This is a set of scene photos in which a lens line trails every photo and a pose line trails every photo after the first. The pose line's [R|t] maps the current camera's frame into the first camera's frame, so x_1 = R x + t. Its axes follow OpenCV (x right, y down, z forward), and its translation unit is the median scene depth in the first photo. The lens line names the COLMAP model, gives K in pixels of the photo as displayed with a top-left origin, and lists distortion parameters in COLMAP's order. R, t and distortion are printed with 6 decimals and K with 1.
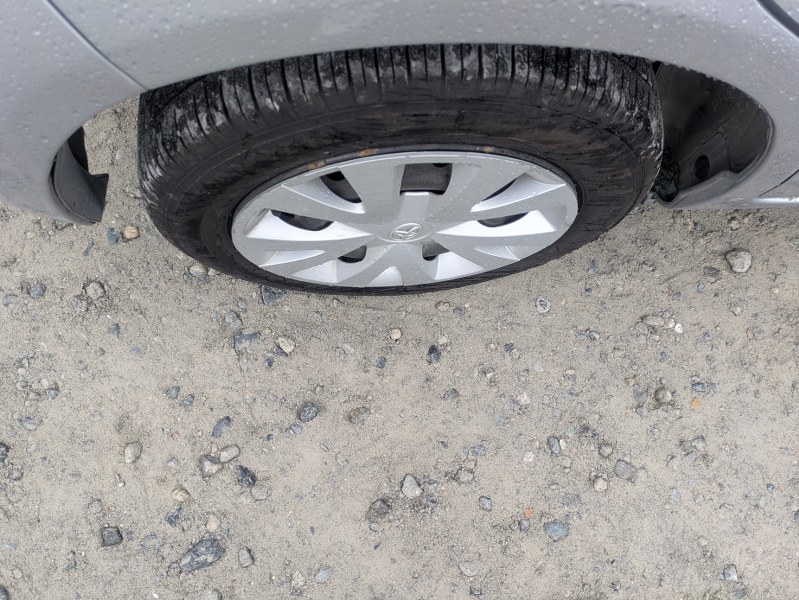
lens RADIAL K [[589.4, 0, 401.2], [0, 589.4, 303.6], [0, 0, 1]] dist [0.053346, -0.051671]
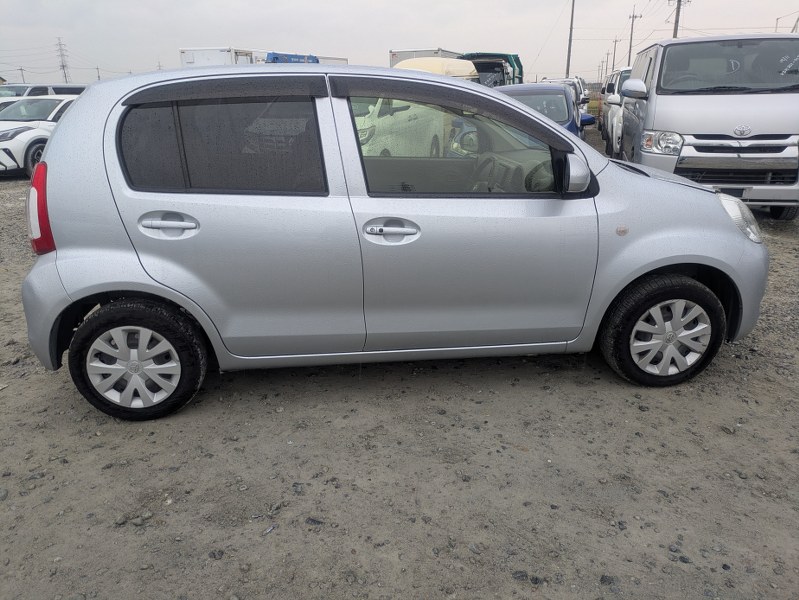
lens RADIAL K [[589.4, 0, 401.2], [0, 589.4, 303.6], [0, 0, 1]] dist [0.053346, -0.051671]
pose [[0.993870, -0.108708, -0.020135, 1.358192], [0.041743, 0.537626, -0.842150, 2.186192], [0.102373, 0.836147, 0.538868, -0.893411]]
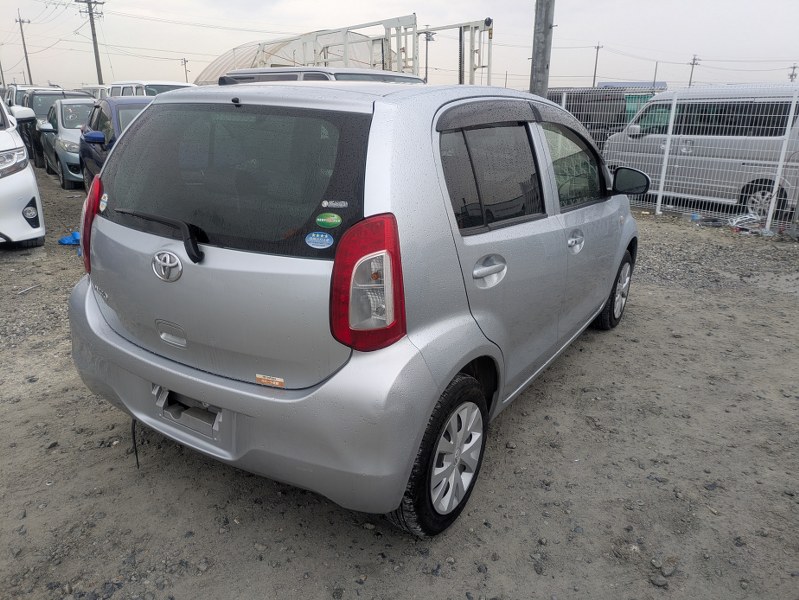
lens RADIAL K [[589.4, 0, 401.2], [0, 589.4, 303.6], [0, 0, 1]] dist [0.053346, -0.051671]
pose [[0.596300, -0.325050, 0.734008, -1.566391], [0.788675, 0.407750, -0.460142, 0.536485], [-0.149723, 0.853277, 0.499501, -0.820869]]
